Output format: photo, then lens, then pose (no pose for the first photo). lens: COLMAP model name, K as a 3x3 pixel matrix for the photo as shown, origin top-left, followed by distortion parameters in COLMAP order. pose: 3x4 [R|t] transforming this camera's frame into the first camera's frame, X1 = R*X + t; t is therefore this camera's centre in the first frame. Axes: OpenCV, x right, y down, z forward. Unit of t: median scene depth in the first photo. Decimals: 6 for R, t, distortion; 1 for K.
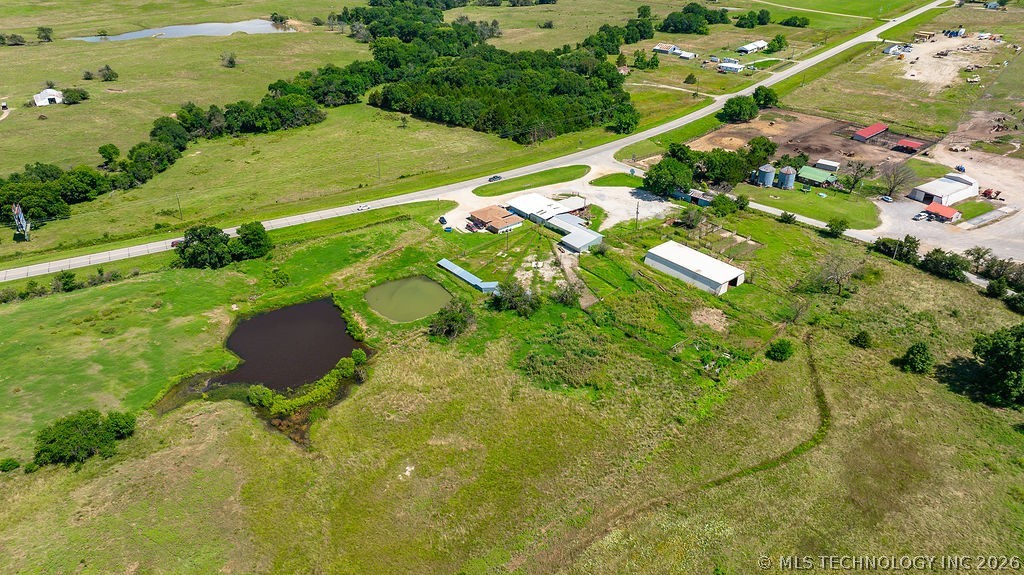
lens RADIAL K [[717.3, 0, 515.0], [0, 717.3, 285.1], [0, 0, 1]] dist [-0.033427, 0.030068]
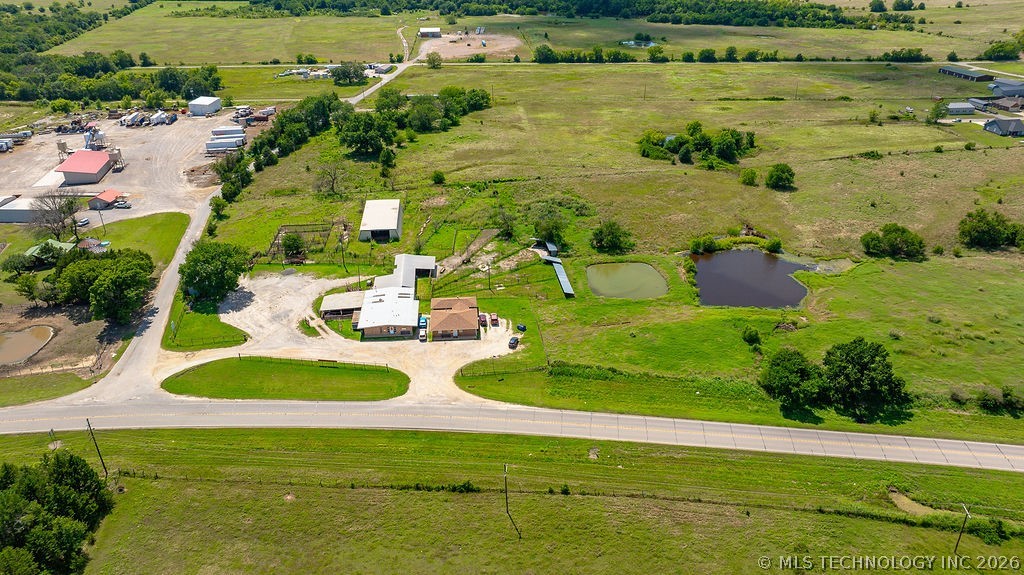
lens RADIAL K [[717.3, 0, 515.4], [0, 717.3, 287.2], [0, 0, 1]] dist [-0.033427, 0.030068]
pose [[-0.826315, -0.253926, 0.502718, -0.447075], [0.279166, 0.590569, 0.757163, -0.660157], [-0.489153, 0.765996, -0.417108, 1.278551]]
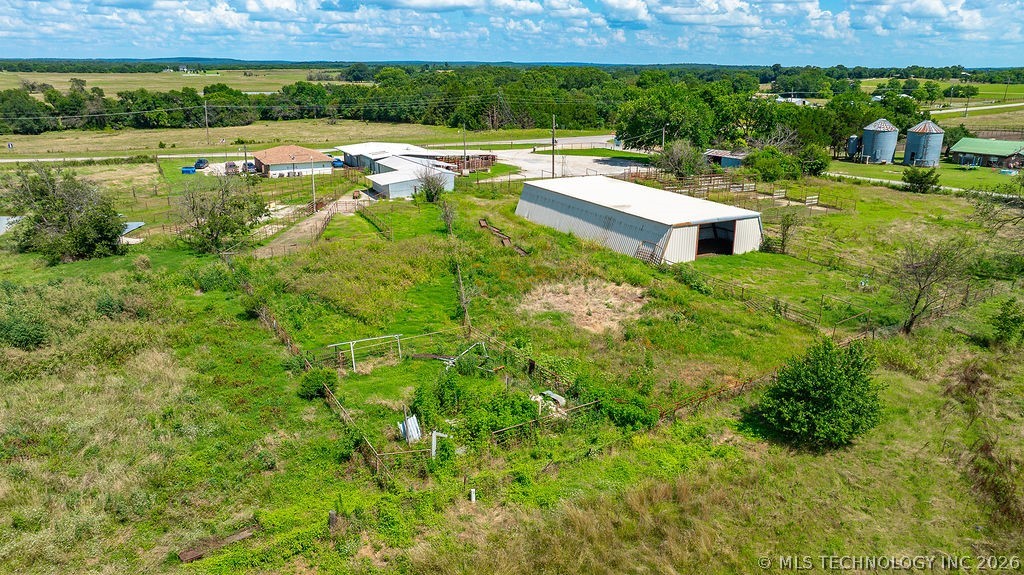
lens RADIAL K [[717.3, 0, 515.7], [0, 717.3, 291.2], [0, 0, 1]] dist [-0.033427, 0.030068]
pose [[0.978106, 0.067101, -0.196990, 0.238942], [-0.106660, 0.974450, -0.197662, 0.080831], [0.178694, 0.214345, 0.960273, 0.574688]]
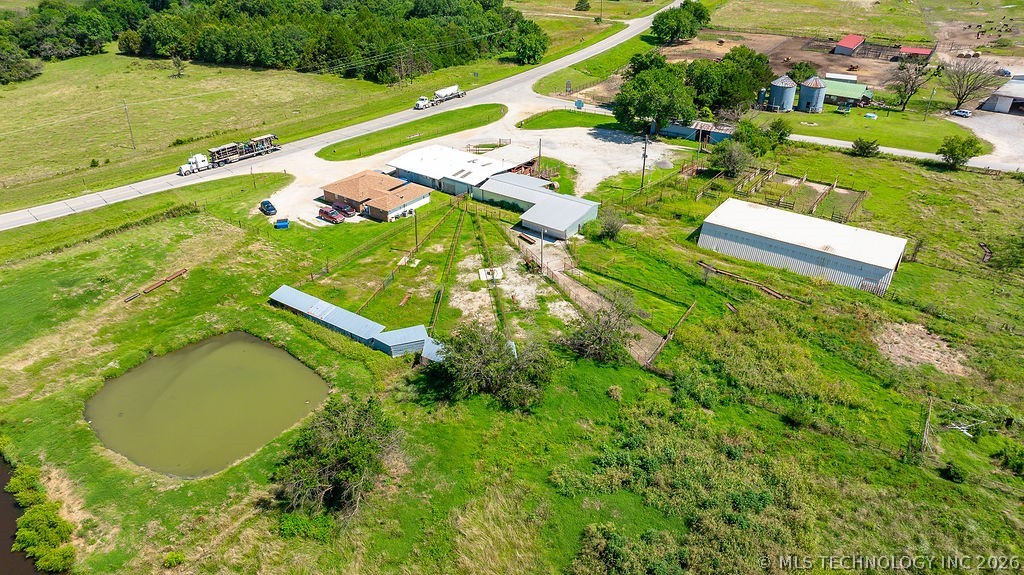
lens RADIAL K [[717.3, 0, 516.7], [0, 717.3, 283.5], [0, 0, 1]] dist [-0.033427, 0.030068]
pose [[0.964740, -0.121568, 0.233447, -0.058127], [0.121763, 0.992466, 0.013631, -0.024777], [-0.233346, 0.015275, 0.972274, 0.492934]]
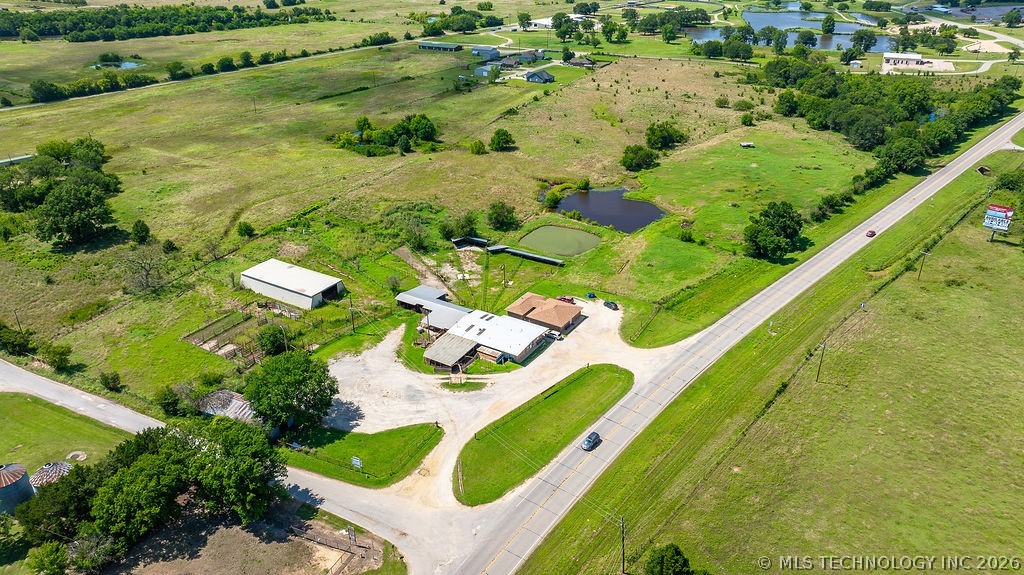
lens RADIAL K [[717.3, 0, 514.3], [0, 717.3, 288.4], [0, 0, 1]] dist [-0.033427, 0.030068]
pose [[-0.947849, 0.146929, -0.282832, 0.213629], [-0.154361, 0.564757, 0.810692, -0.717036], [0.278846, 0.812072, -0.512624, 1.380228]]
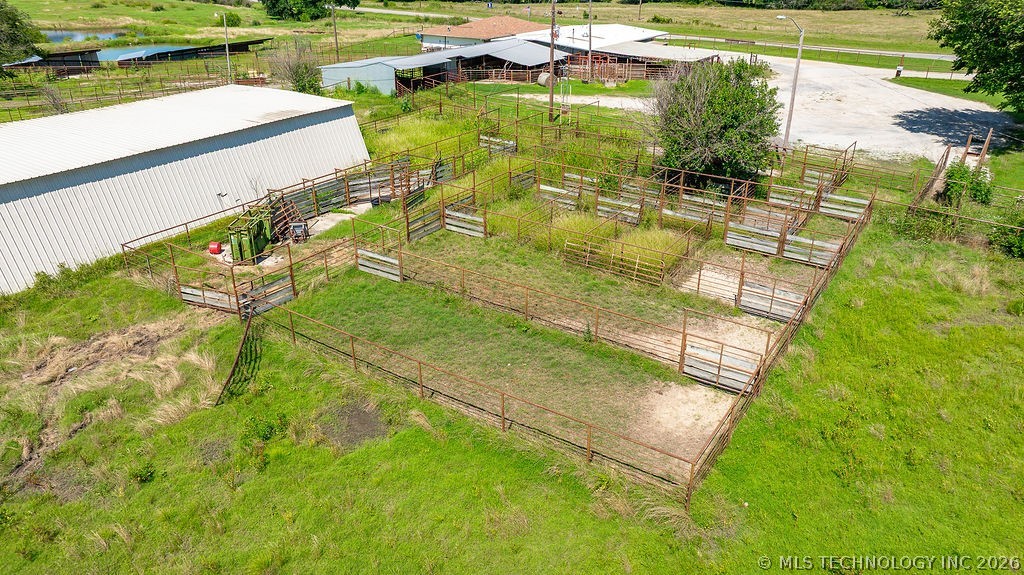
lens RADIAL K [[717.3, 0, 510.4], [0, 717.3, 287.6], [0, 0, 1]] dist [-0.033427, 0.030068]
pose [[0.277288, 0.411557, -0.868178, 0.384040], [-0.469403, 0.846458, 0.251337, -0.081878], [0.838315, 0.337832, 0.427899, 0.907379]]
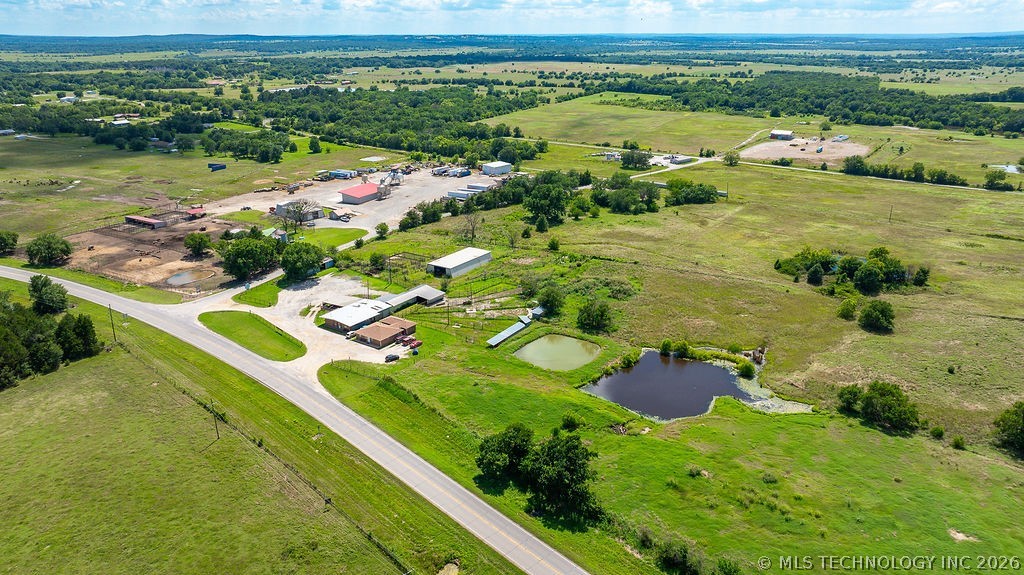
lens RADIAL K [[717.3, 0, 517.3], [0, 717.3, 283.9], [0, 0, 1]] dist [-0.033427, 0.030068]
pose [[-0.283700, -0.317294, 0.904897, -0.892311], [0.473101, 0.774507, 0.419898, -0.448919], [-0.834080, 0.547233, -0.069616, 0.911623]]
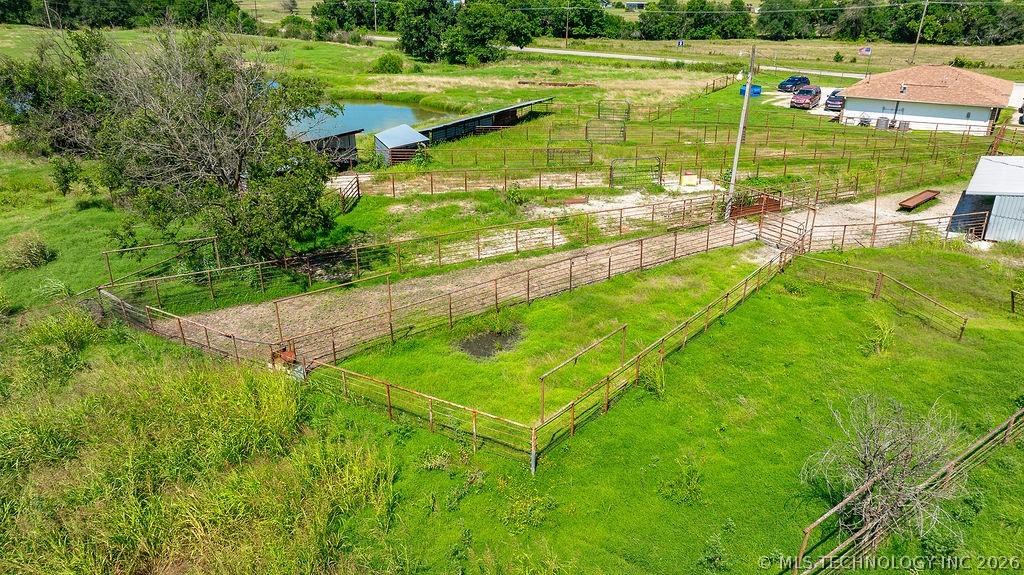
lens RADIAL K [[717.3, 0, 514.8], [0, 717.3, 285.8], [0, 0, 1]] dist [-0.033427, 0.030068]
pose [[0.287114, 0.370178, -0.883478, 0.178547], [-0.469122, 0.858472, 0.207245, -0.022064], [0.835159, 0.354956, 0.420138, 0.817073]]
